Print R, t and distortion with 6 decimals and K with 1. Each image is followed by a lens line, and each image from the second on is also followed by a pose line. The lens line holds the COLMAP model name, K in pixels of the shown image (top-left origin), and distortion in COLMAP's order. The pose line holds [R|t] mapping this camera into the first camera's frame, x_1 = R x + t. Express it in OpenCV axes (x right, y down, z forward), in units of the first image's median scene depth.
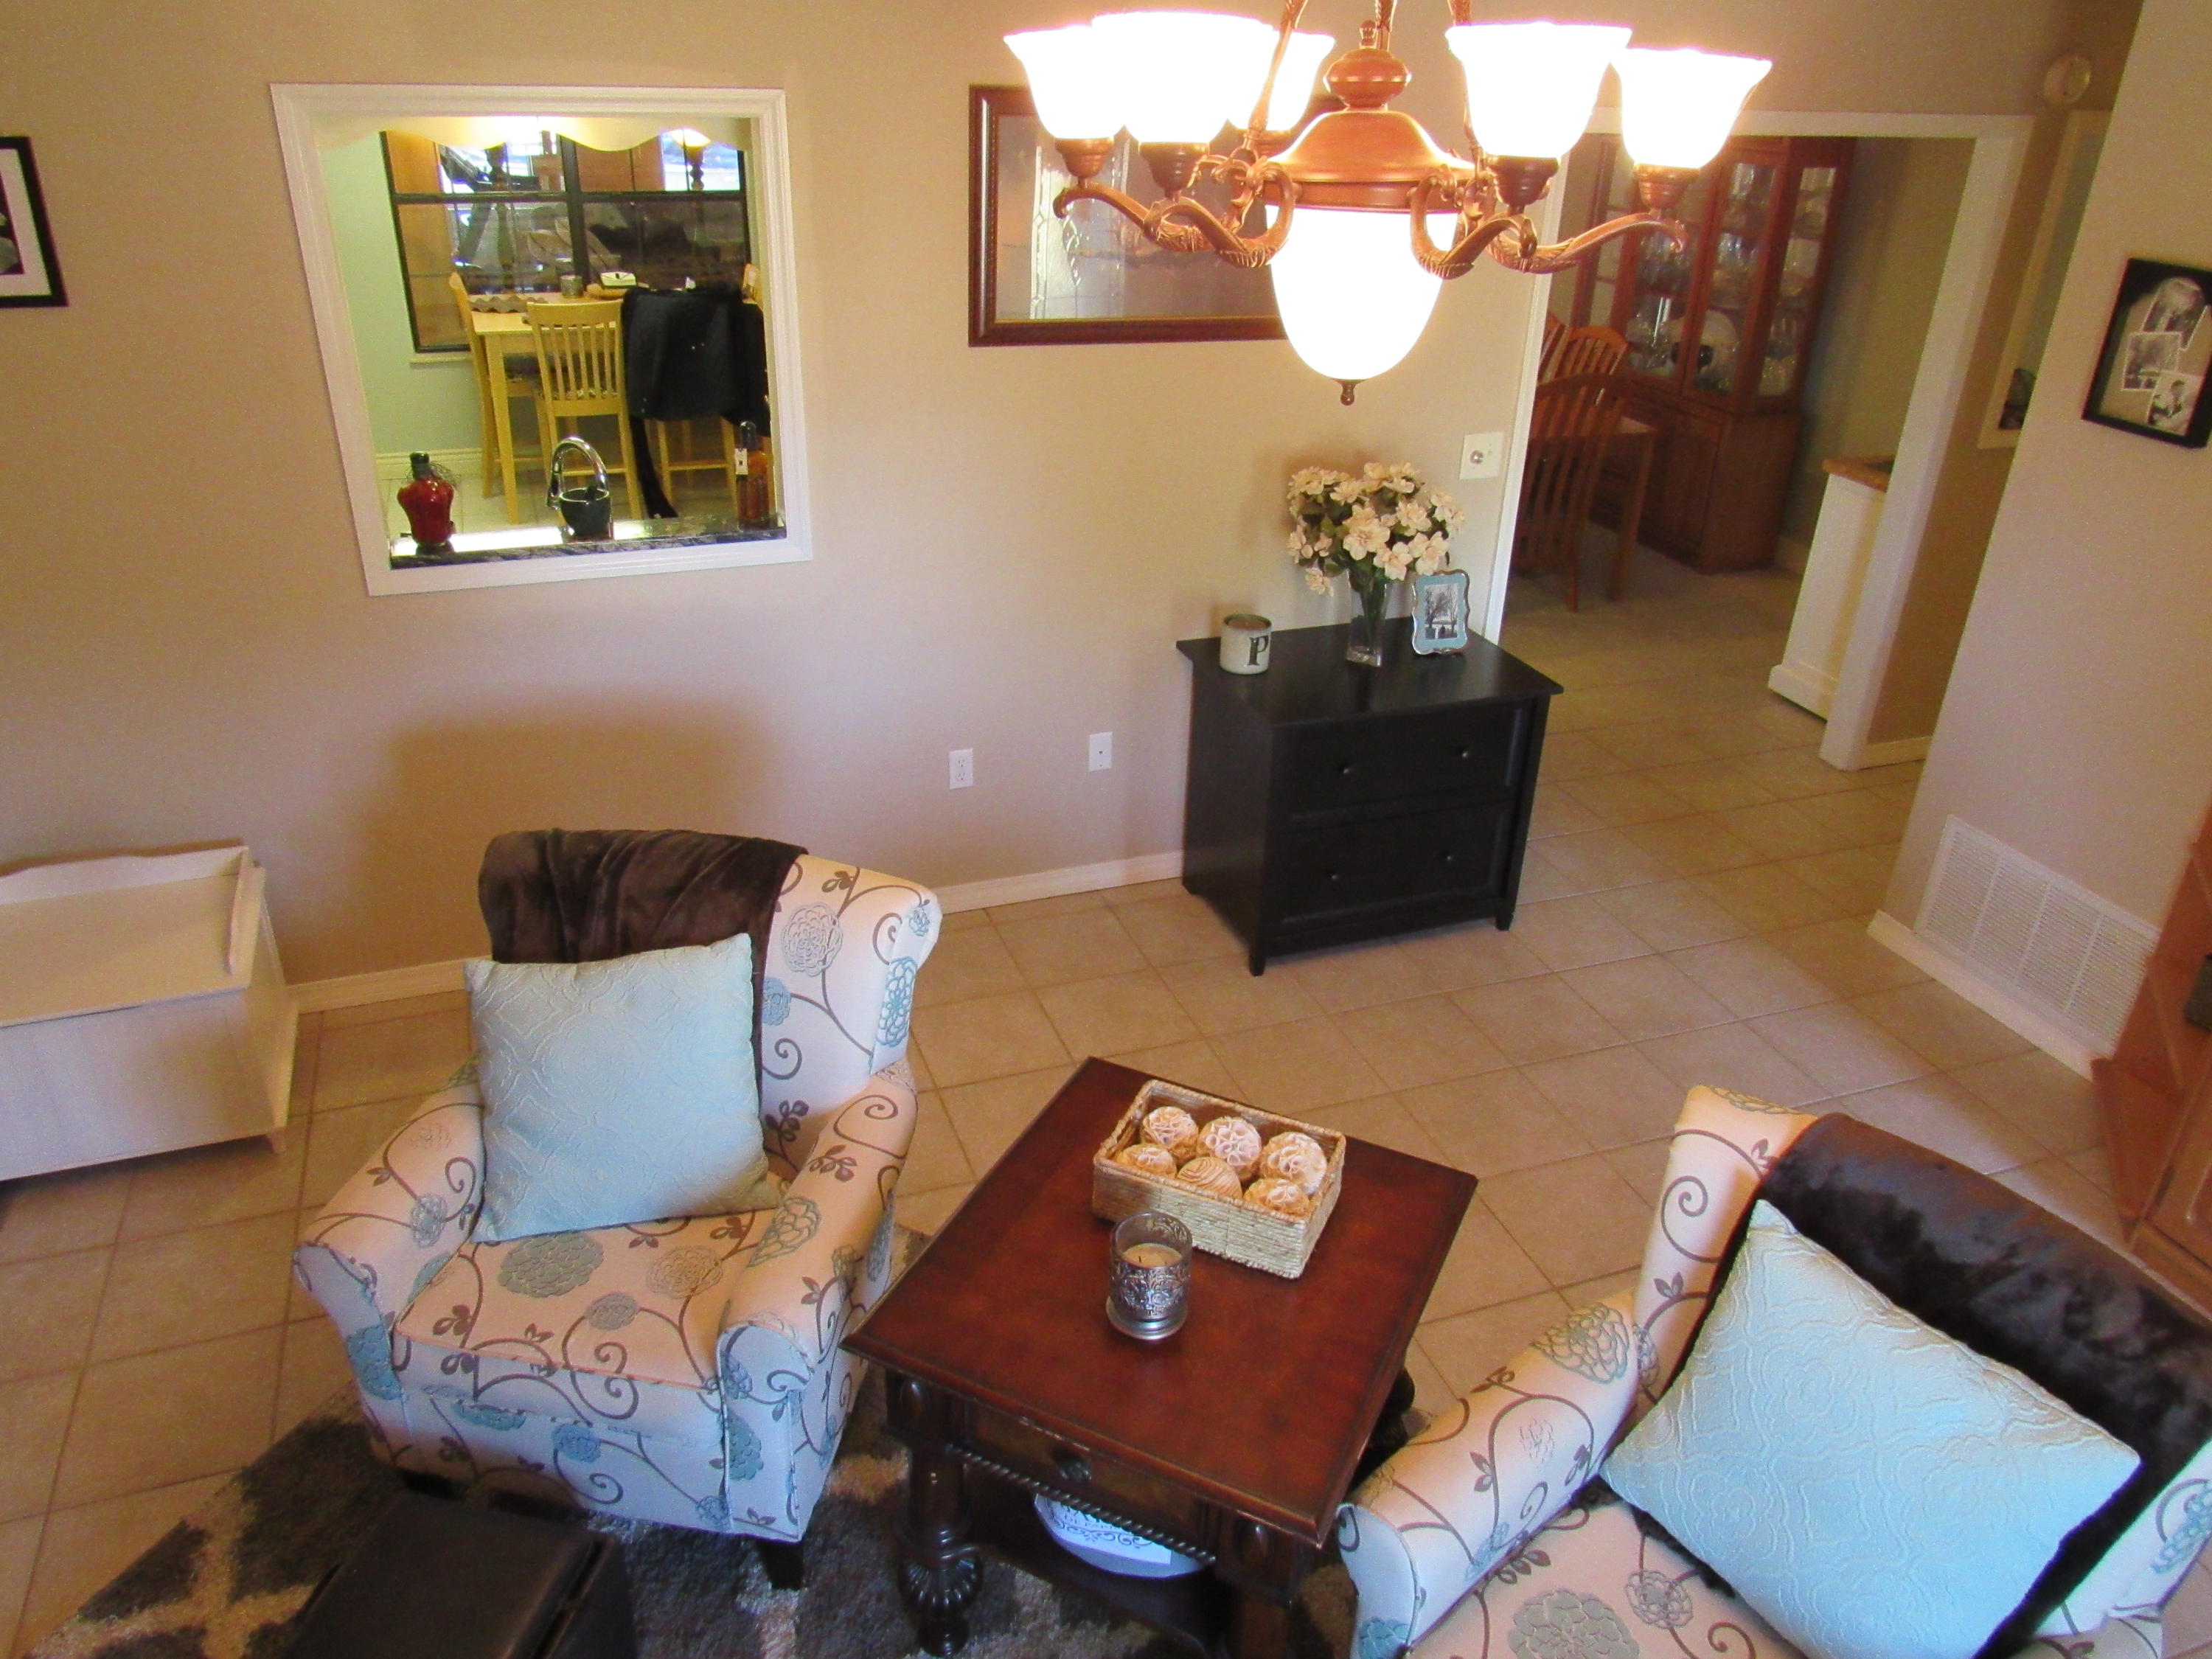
lens RADIAL K [[1597.4, 0, 1106.0], [0, 1597.4, 829.5], [0, 0, 1]] dist [-0.010488, -0.001411]
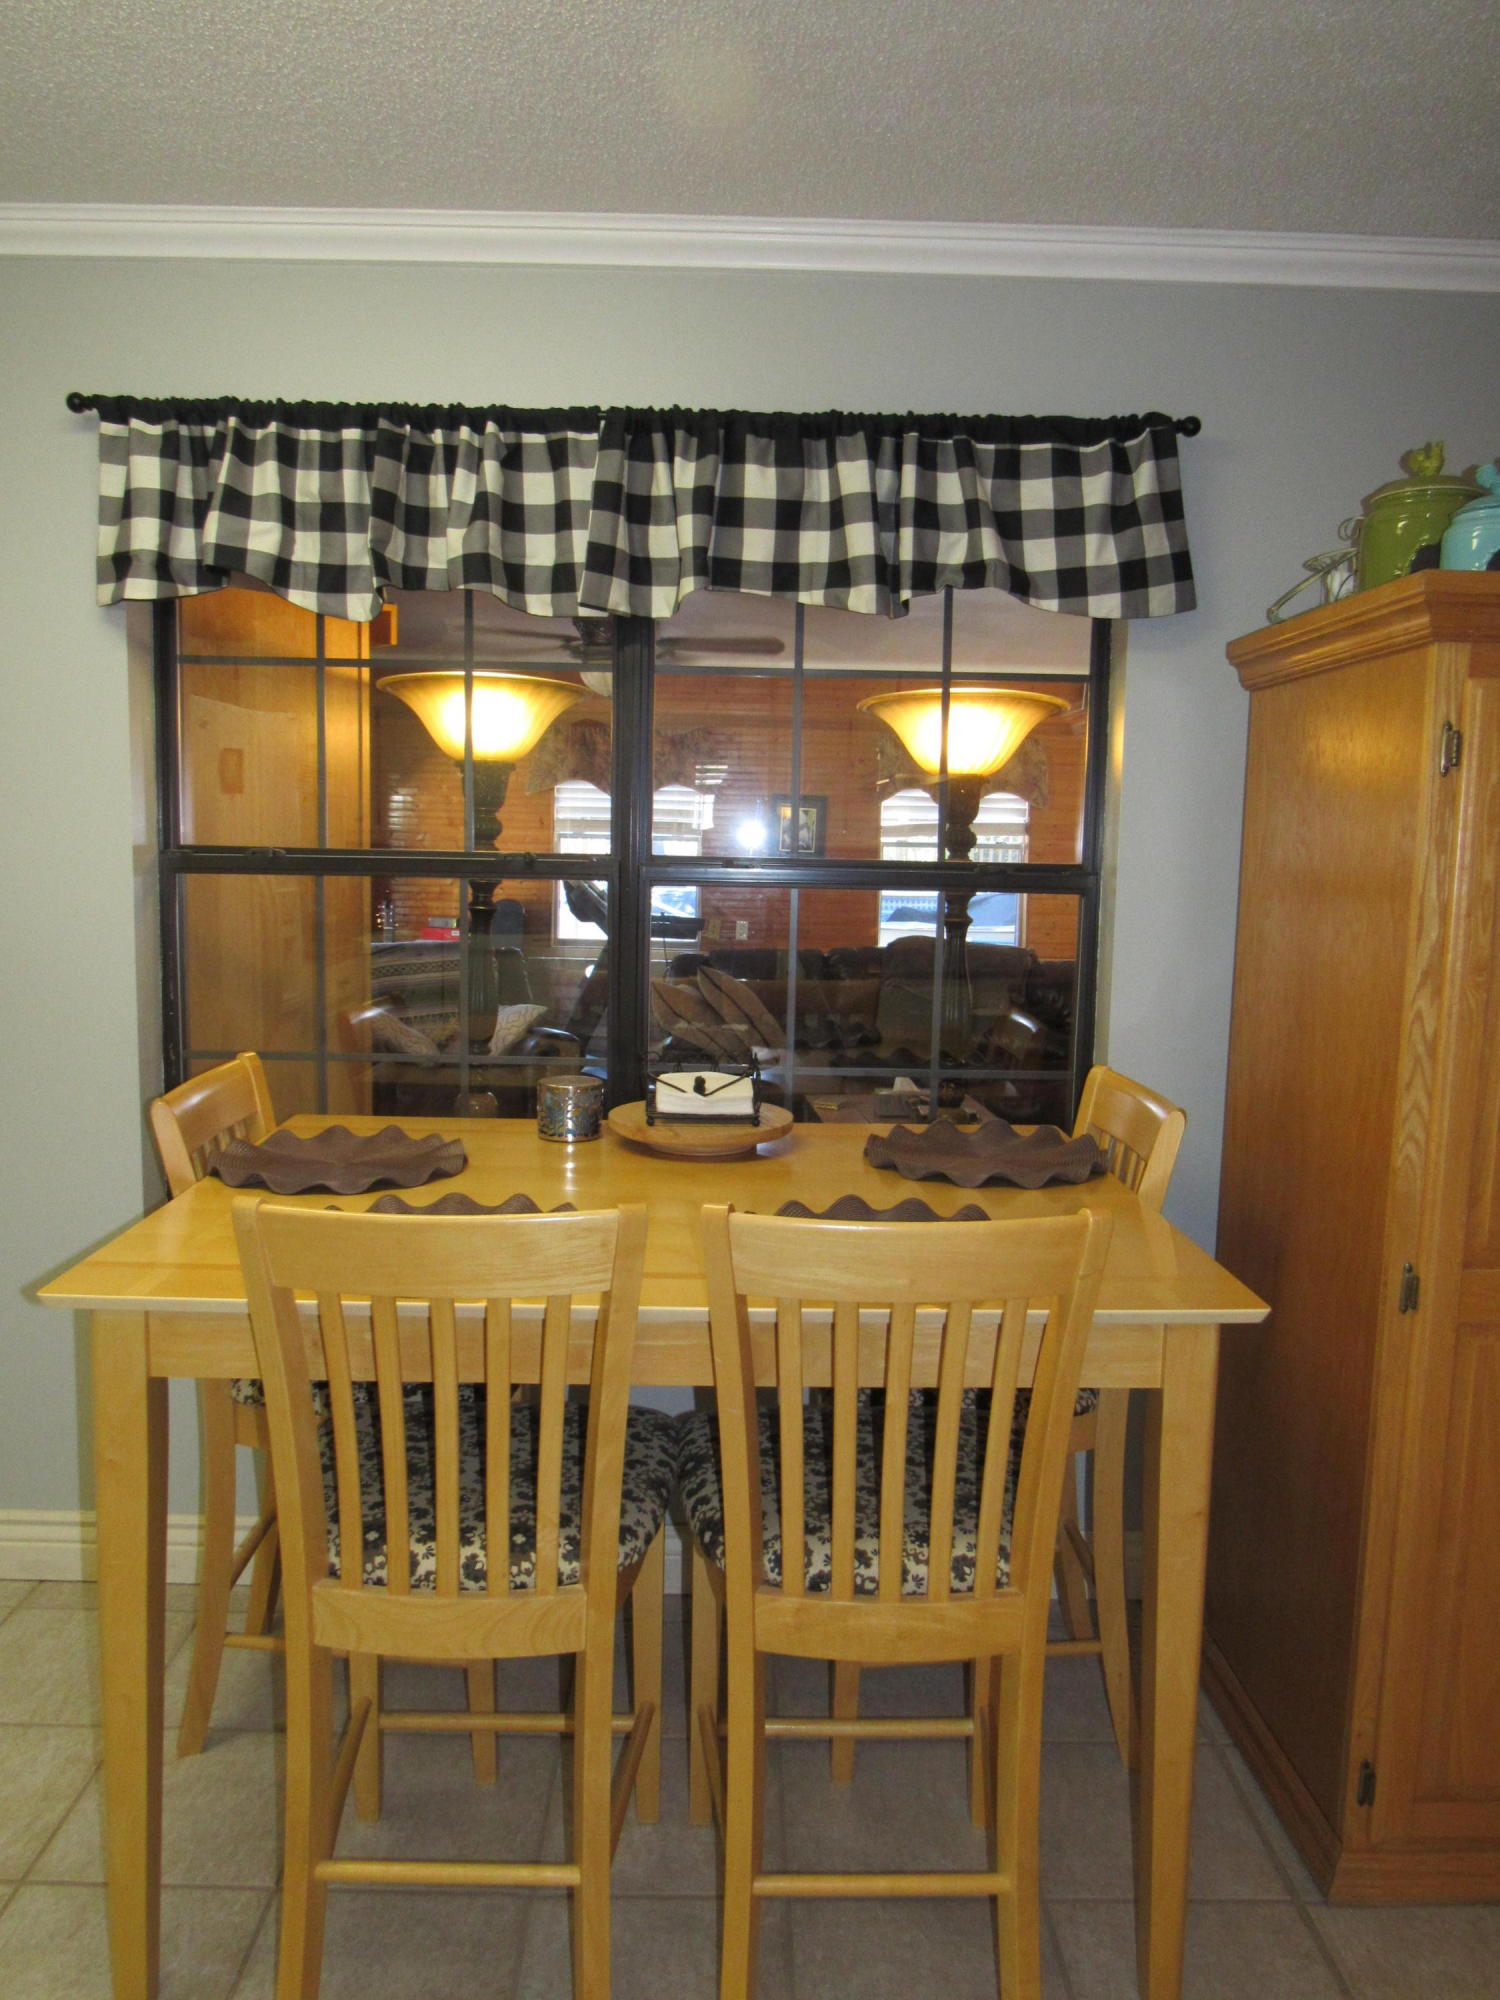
lens RADIAL K [[1447.7, 0, 750.0], [0, 1447.7, 1000.0], [0, 0, 1]] dist [-0.029102, 0.003285]
pose [[0.941903, 0.032557, -0.334304, -0.200362], [-0.151689, 0.929246, -0.336886, -0.266885], [0.299683, 0.368024, 0.880198, 0.740377]]
